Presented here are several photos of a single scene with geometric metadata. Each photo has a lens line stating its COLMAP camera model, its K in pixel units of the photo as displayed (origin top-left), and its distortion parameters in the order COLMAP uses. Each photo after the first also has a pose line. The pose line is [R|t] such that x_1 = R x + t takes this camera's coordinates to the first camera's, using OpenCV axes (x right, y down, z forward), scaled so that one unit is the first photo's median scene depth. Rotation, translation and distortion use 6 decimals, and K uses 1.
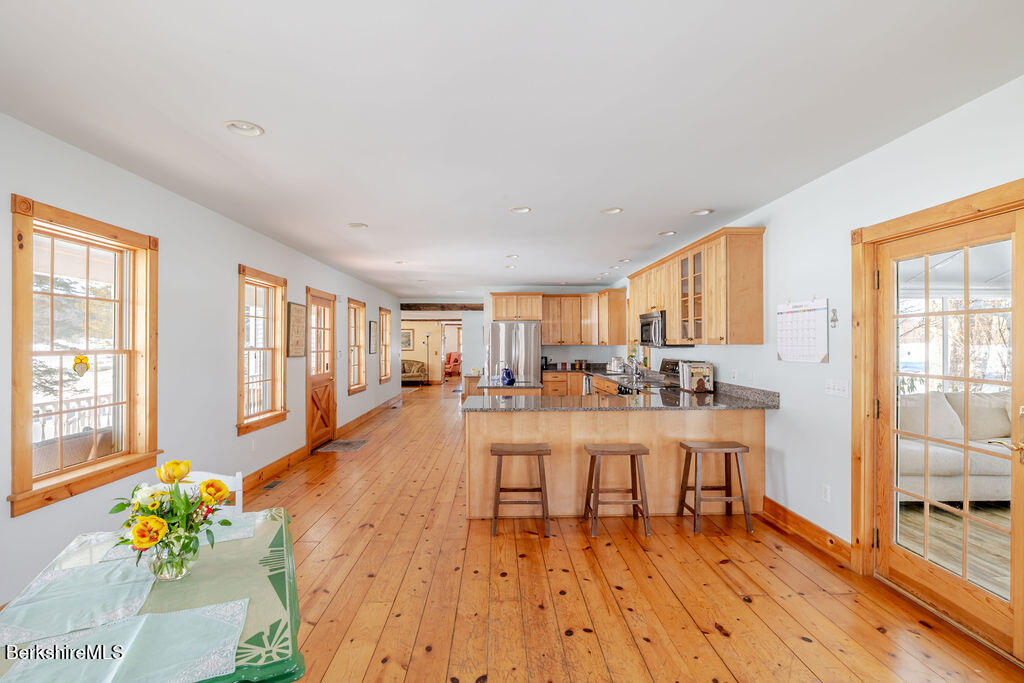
lens RADIAL K [[479.3, 0, 527.3], [0, 479.3, 342.6], [0, 0, 1]] dist [-0.004149, -0.000898]
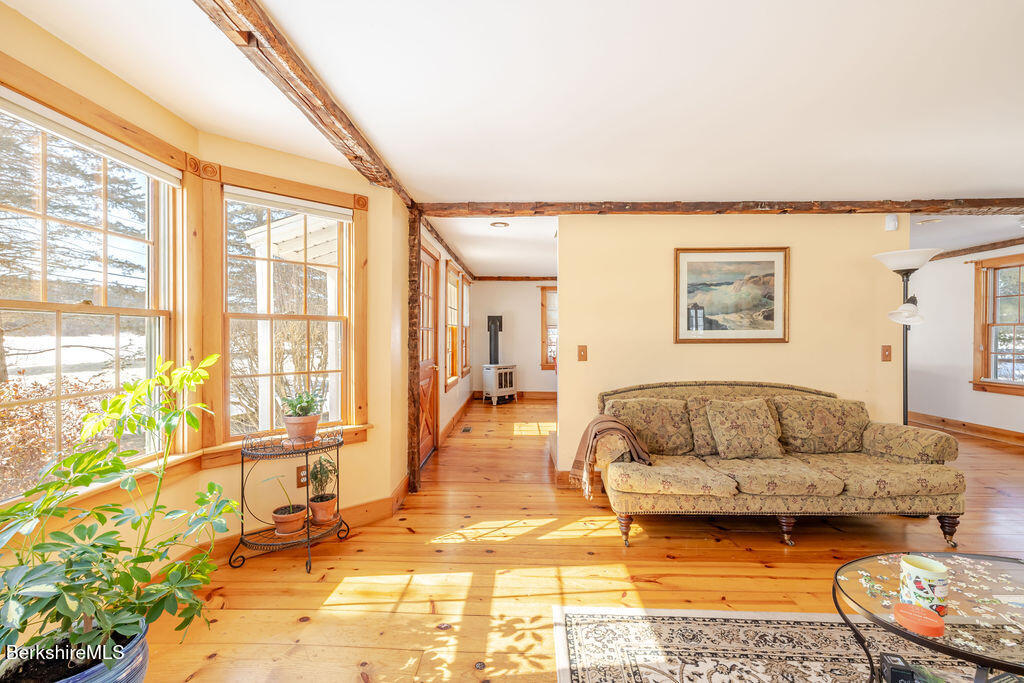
lens RADIAL K [[441.7, 0, 511.8], [0, 441.7, 337.6], [0, 0, 1]] dist [0.002641, 0.000076]
pose [[0.996892, 0.001600, -0.078770, -0.641969], [-0.000830, 0.999952, 0.009803, 0.023350], [0.078782, -0.009707, 0.996845, 1.466932]]
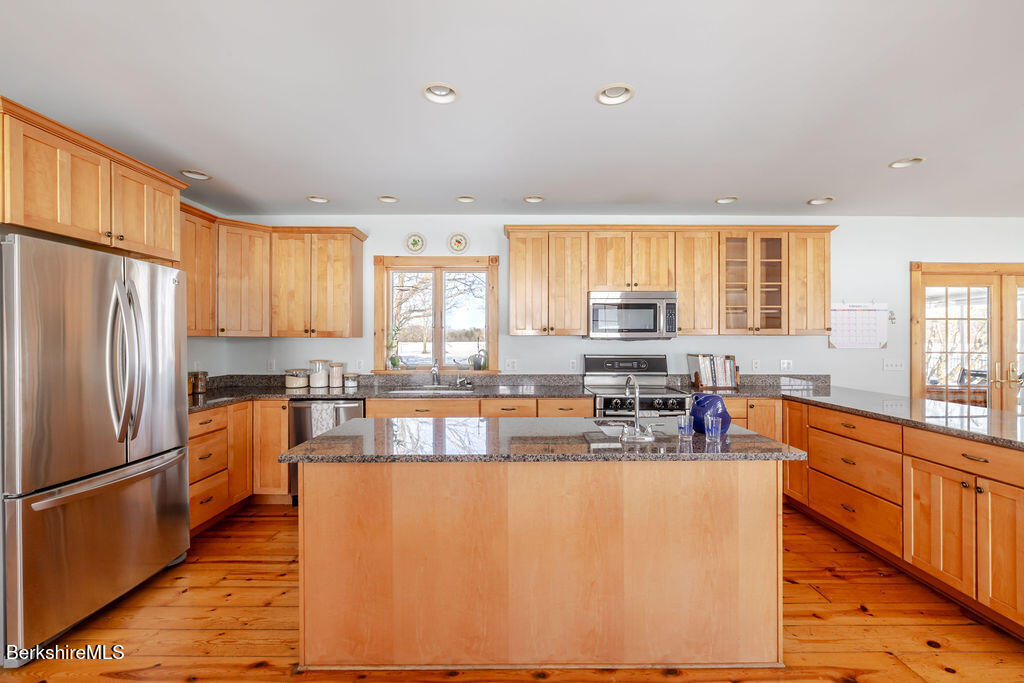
lens RADIAL K [[426.1, 0, 510.5], [0, 426.1, 340.5], [0, 0, 1]] dist [0.000337, -0.000194]
pose [[0.048763, 0.000001, 0.998810, -0.249161], [-0.002484, 0.999997, 0.000120, 0.007756], [-0.998807, -0.002487, 0.048763, 0.735049]]
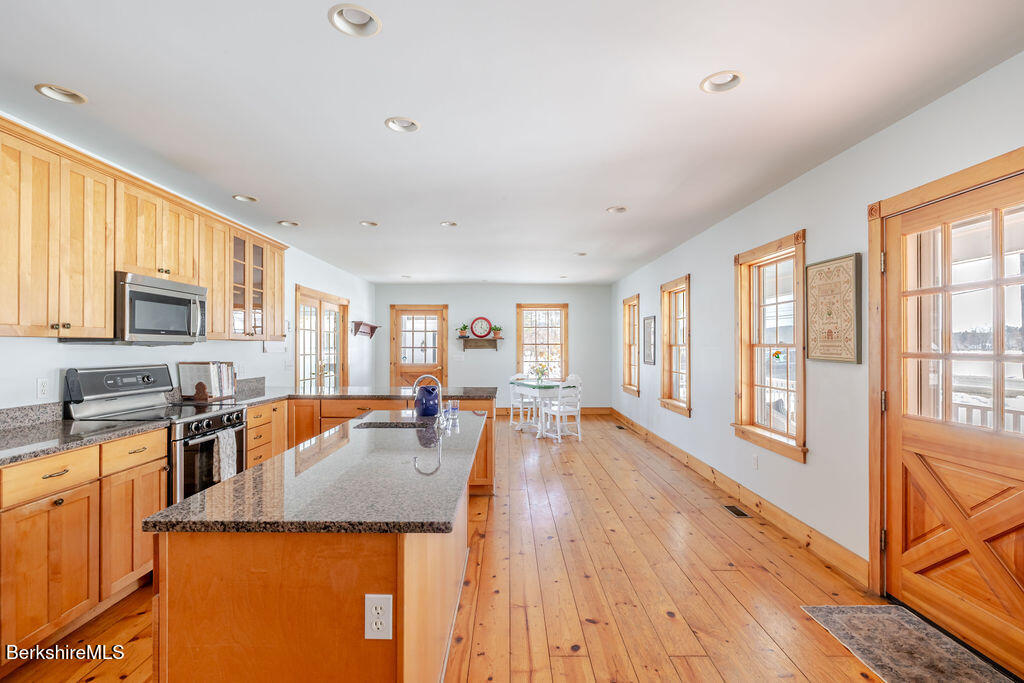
lens RADIAL K [[491.5, 0, 511.4], [0, 491.5, 343.4], [0, 0, 1]] dist [-0.001245, -0.000067]
pose [[-0.998732, 0.000269, 0.050340, -0.098319], [-0.000107, 0.999972, -0.007479, 0.008502], [-0.050341, -0.007475, -0.998704, 0.979668]]
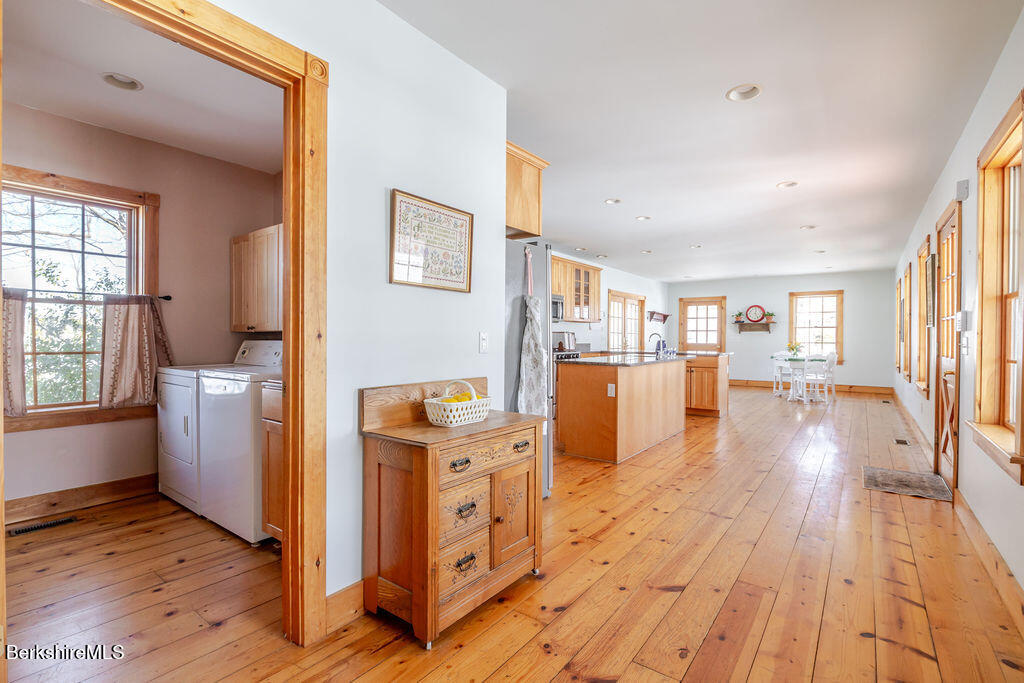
lens RADIAL K [[476.7, 0, 513.7], [0, 476.7, 339.7], [0, 0, 1]] dist [-0.002406, -0.000332]
pose [[-0.771030, -0.007787, 0.636751, -0.283188], [-0.006727, 0.999969, 0.004083, 0.032518], [-0.636763, -0.001135, -0.771059, 1.274838]]
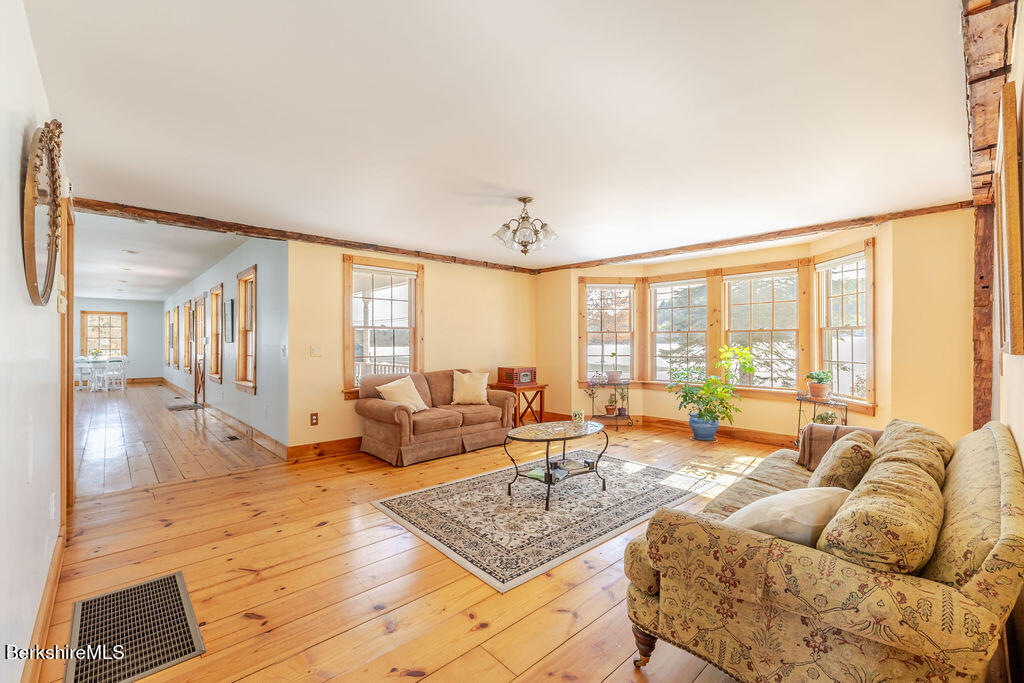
lens RADIAL K [[437.6, 0, 512.0], [0, 437.6, 341.5], [0, 0, 1]] dist [-0.000259, -0.000157]
pose [[-0.771481, 0.002311, -0.636248, -0.229611], [0.006069, 0.999975, -0.003727, 0.027154], [0.636223, -0.006737, -0.771476, 1.876431]]
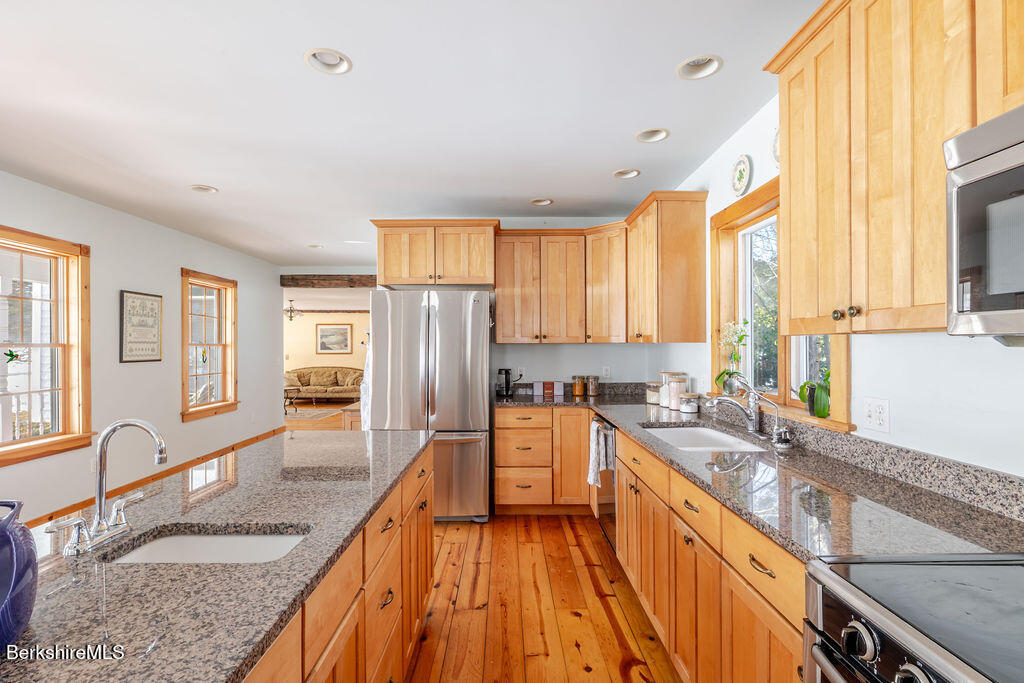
lens RADIAL K [[479.3, 0, 527.3], [0, 479.3, 342.6], [0, 0, 1]] dist [-0.004149, -0.000898]
pose [[0.999889, -0.001279, -0.014836, 0.066218], [0.001213, 0.999989, -0.004438, 0.006441], [0.014841, 0.004419, 0.999880, 0.566756]]
